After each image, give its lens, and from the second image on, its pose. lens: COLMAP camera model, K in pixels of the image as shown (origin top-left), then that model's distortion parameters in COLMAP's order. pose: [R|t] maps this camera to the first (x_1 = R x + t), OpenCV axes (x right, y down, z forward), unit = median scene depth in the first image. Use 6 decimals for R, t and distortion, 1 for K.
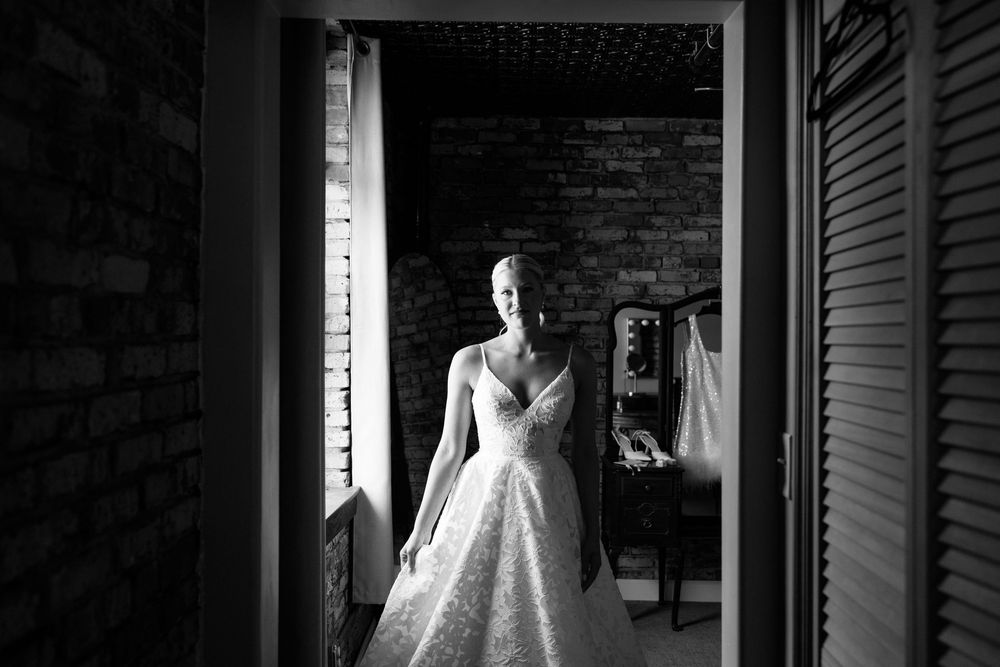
lens RADIAL K [[1032.5, 0, 497.3], [0, 1032.5, 328.3], [0, 0, 1]] dist [0.017789, 0.000000]
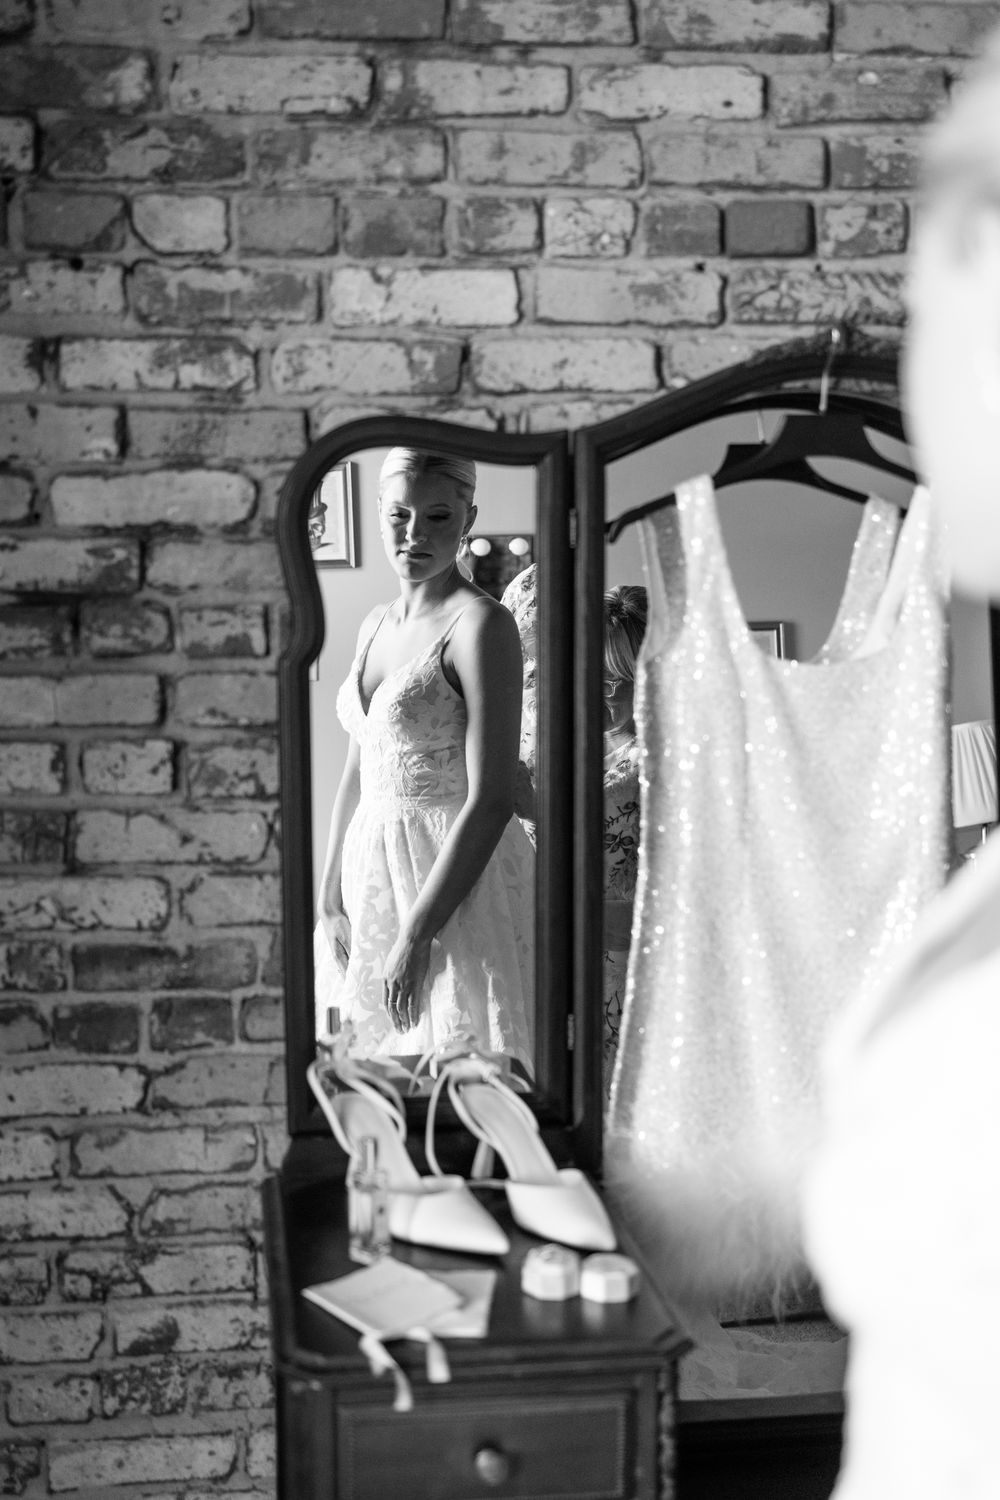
lens RADIAL K [[1863.5, 0, 485.5], [0, 1863.5, 744.5], [0, 0, 1]] dist [0.035793, 0.000000]
pose [[0.991009, -0.036057, 0.128847, 0.097070], [0.021013, 0.992996, 0.116263, -0.005033], [-0.132136, -0.112510, 0.984826, 0.625441]]
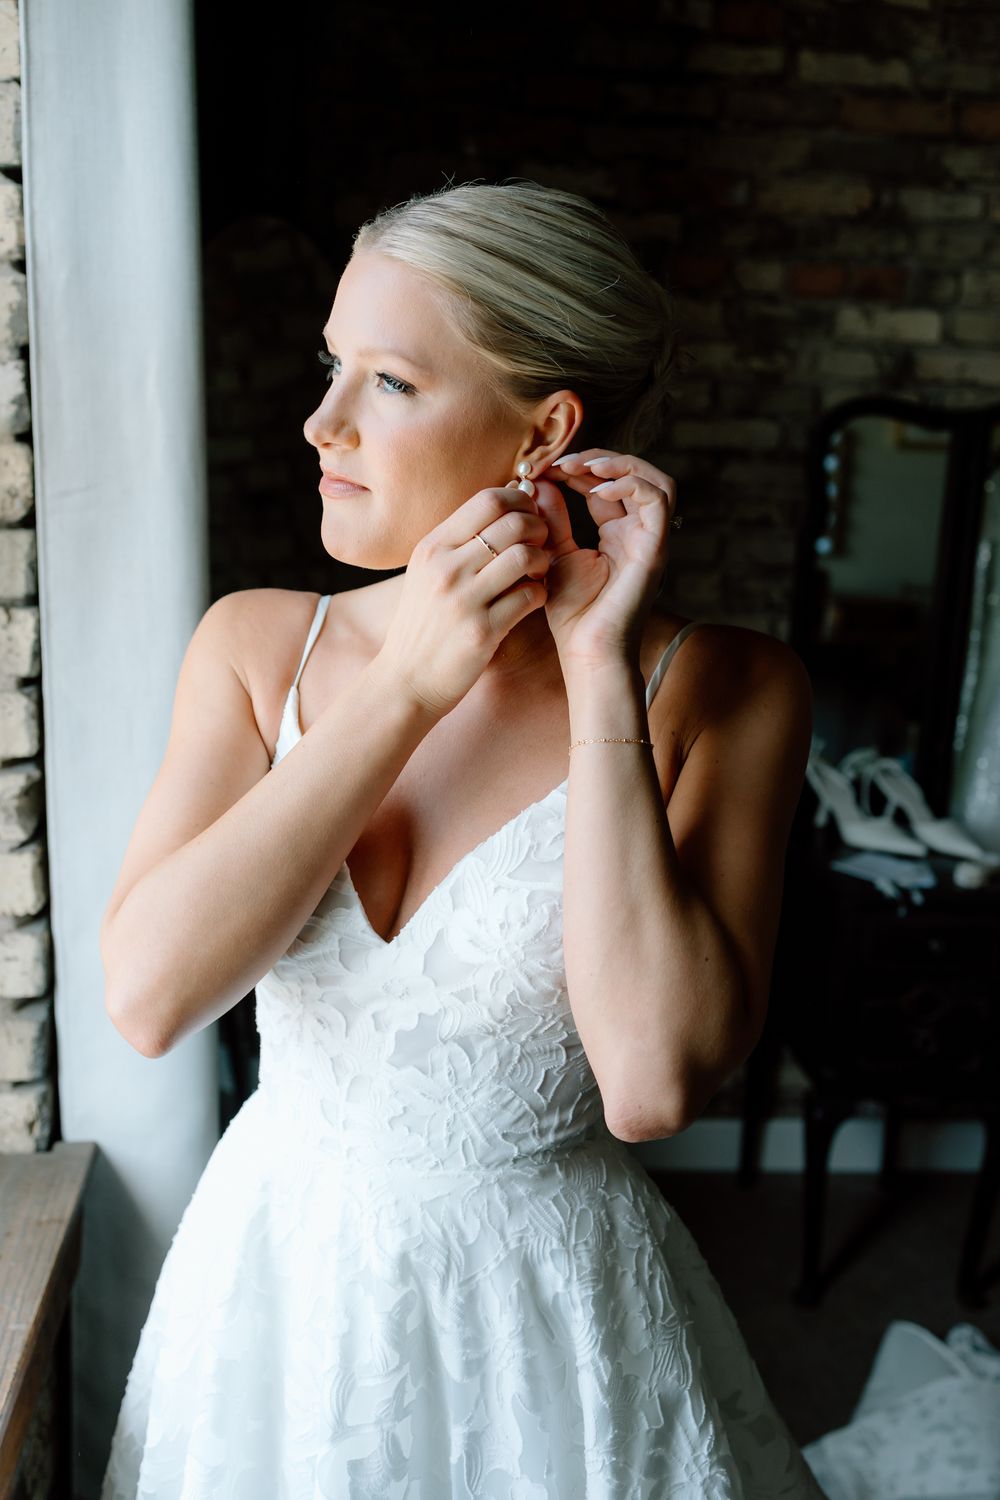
lens RADIAL K [[1548.7, 0, 501.4], [0, 1548.7, 750.1], [0, 0, 1]] dist [0.017789, 0.000000]
pose [[0.993418, 0.010862, 0.114033, -0.056607], [-0.035159, 0.976356, 0.213292, -0.016692], [-0.109020, -0.215897, 0.970311, 0.464423]]
